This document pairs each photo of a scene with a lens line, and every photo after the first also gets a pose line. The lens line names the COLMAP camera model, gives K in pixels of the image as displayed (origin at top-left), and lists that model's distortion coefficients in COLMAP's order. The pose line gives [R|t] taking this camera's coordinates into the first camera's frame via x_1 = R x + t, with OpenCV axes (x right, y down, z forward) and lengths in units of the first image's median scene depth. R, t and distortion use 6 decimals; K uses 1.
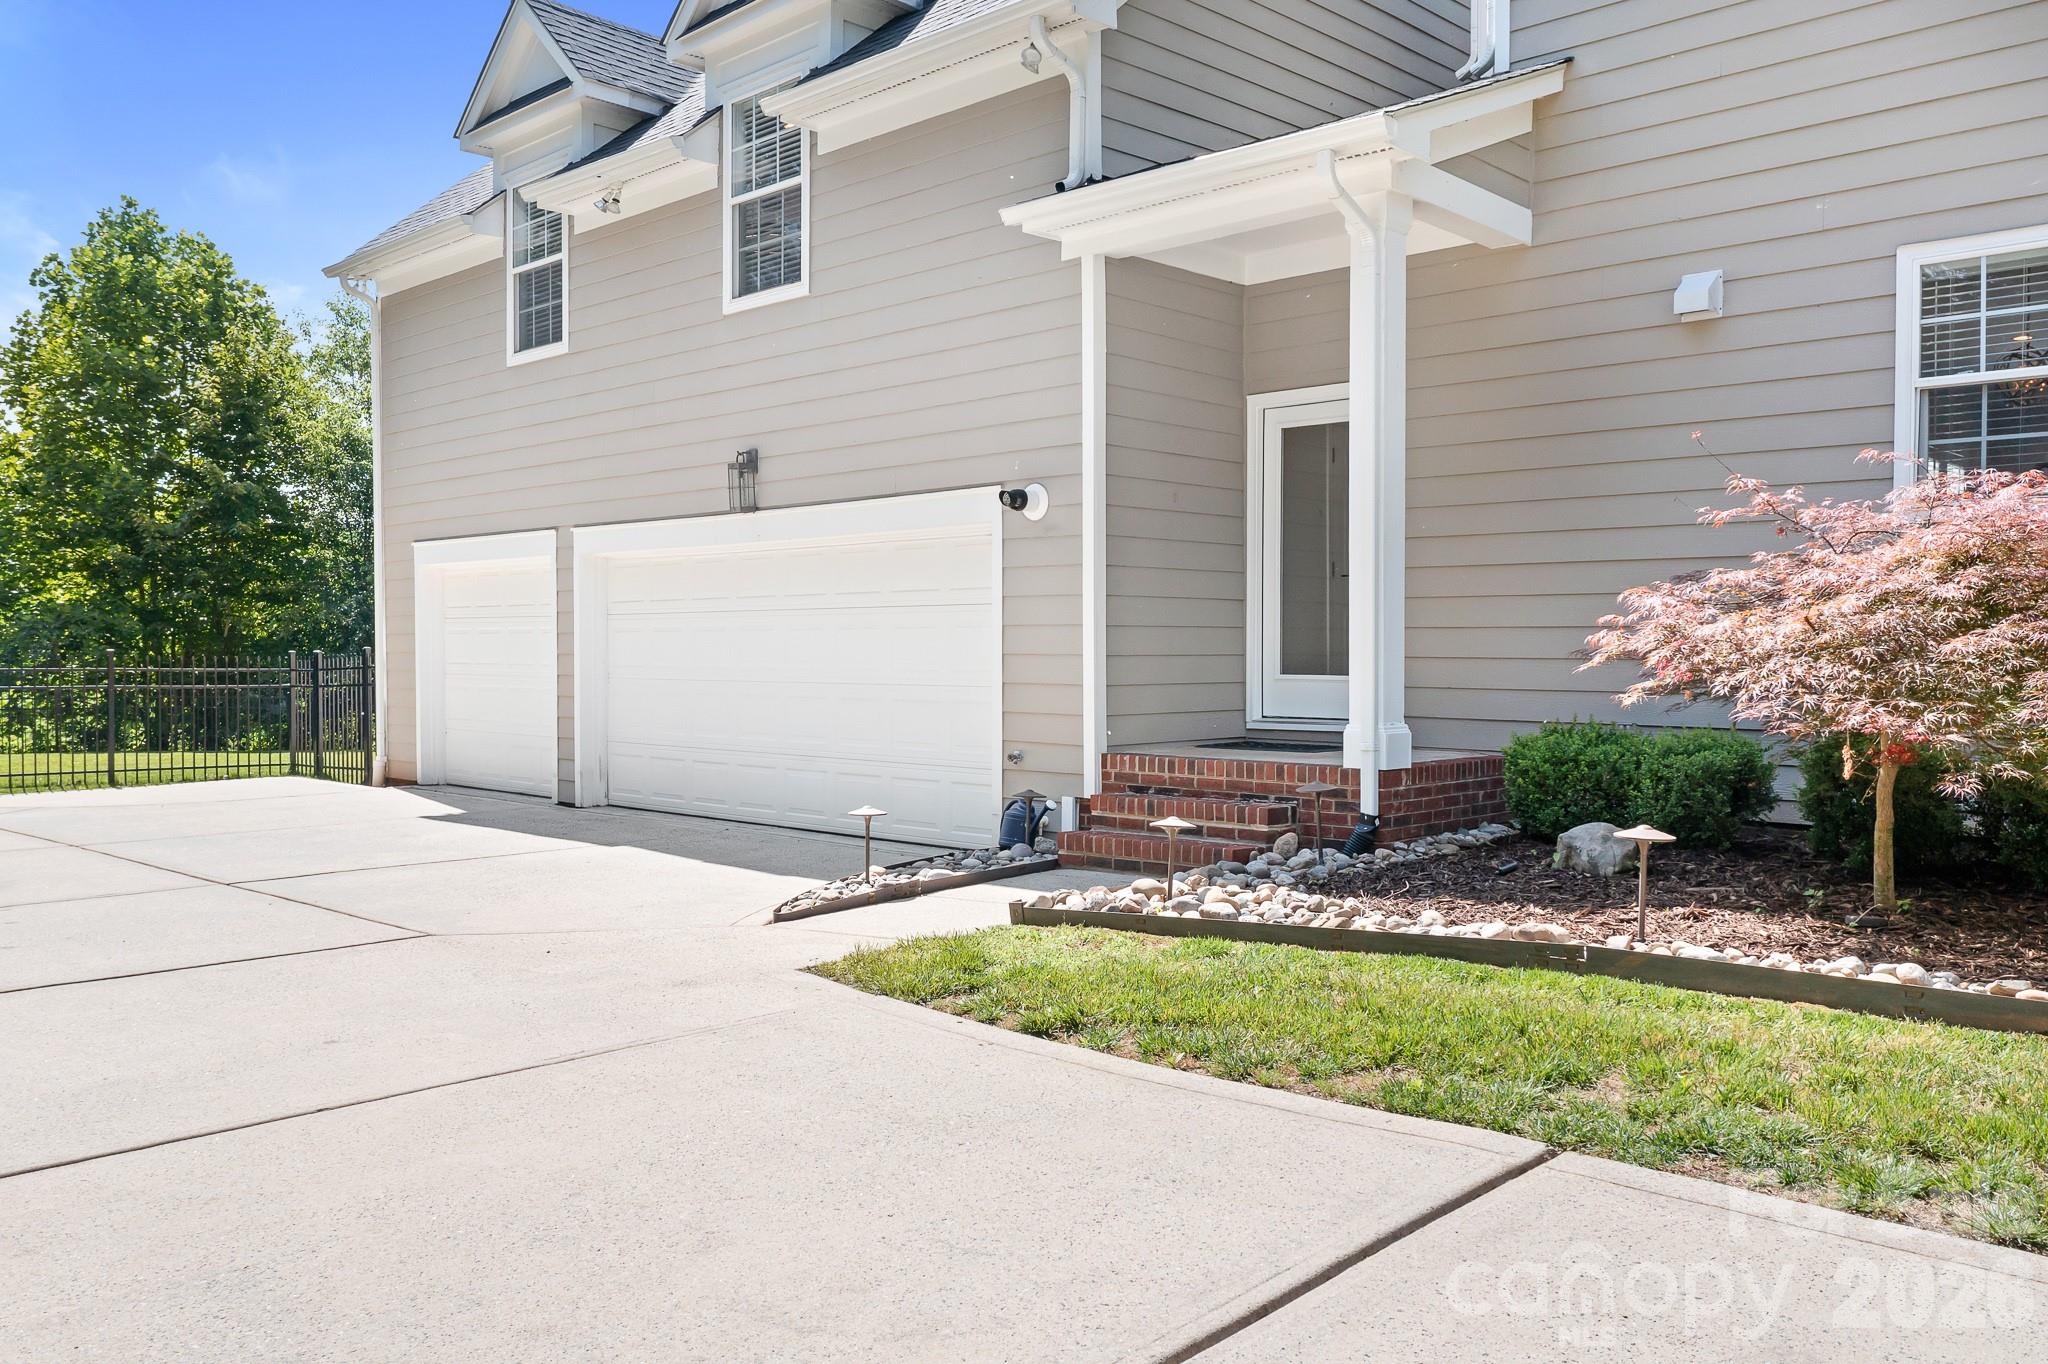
lens RADIAL K [[1610.6, 0, 1034.8], [0, 1610.6, 673.3], [0, 0, 1]] dist [-0.016838, 0.011122]
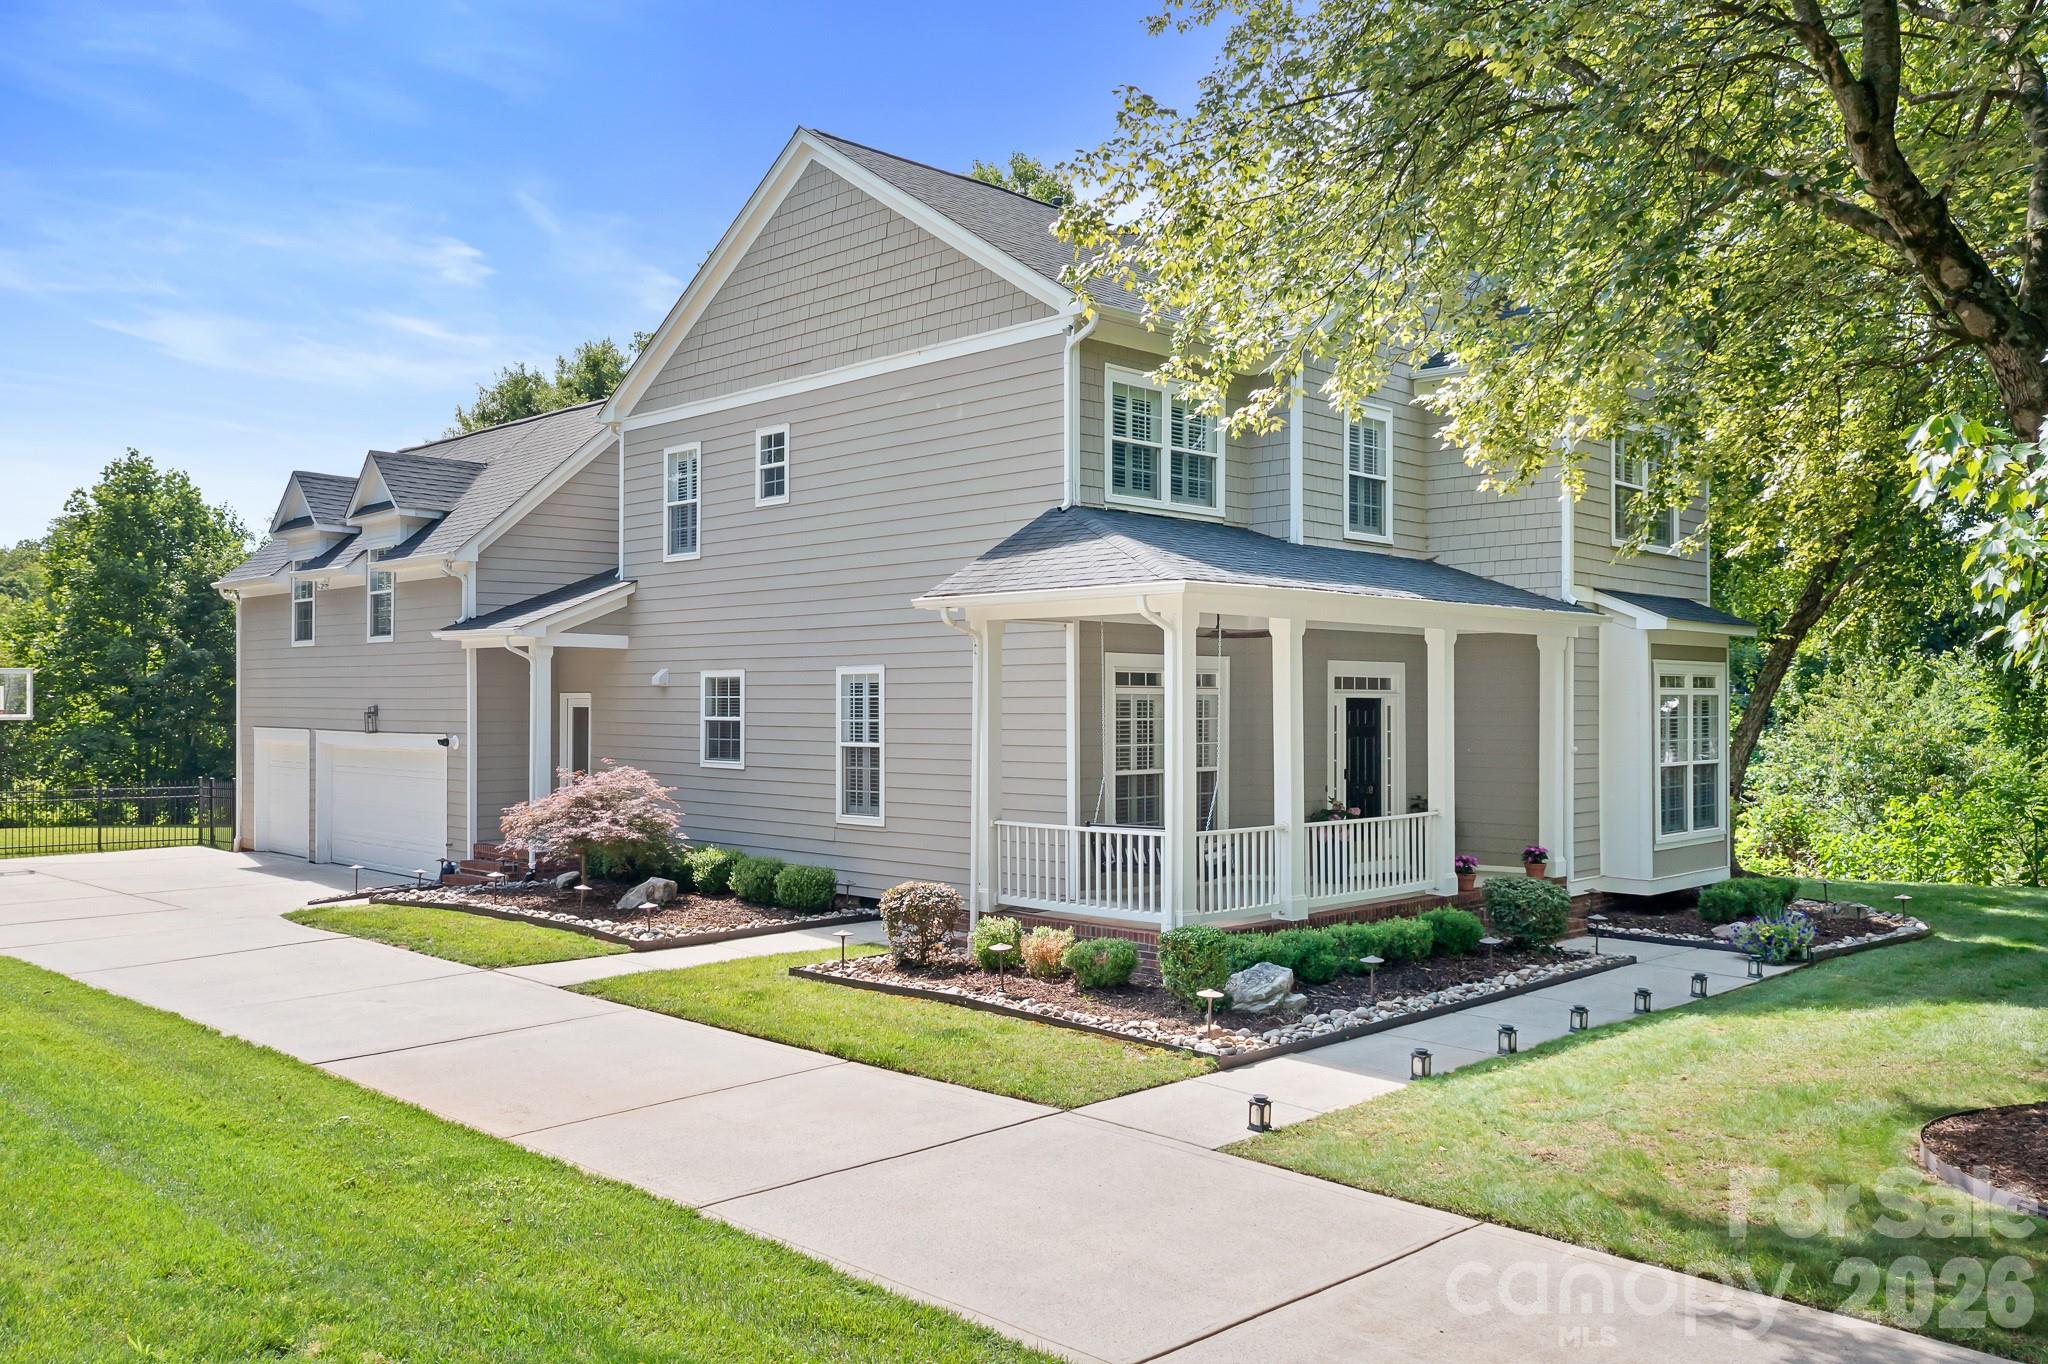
lens RADIAL K [[1610.6, 0, 1028.0], [0, 1610.6, 682.2], [0, 0, 1]] dist [-0.016838, 0.011122]
pose [[0.999821, 0.002658, -0.018706, 0.423189], [-0.003216, 0.999549, -0.029858, -0.057738], [0.018618, 0.029913, 0.999379, -0.669895]]
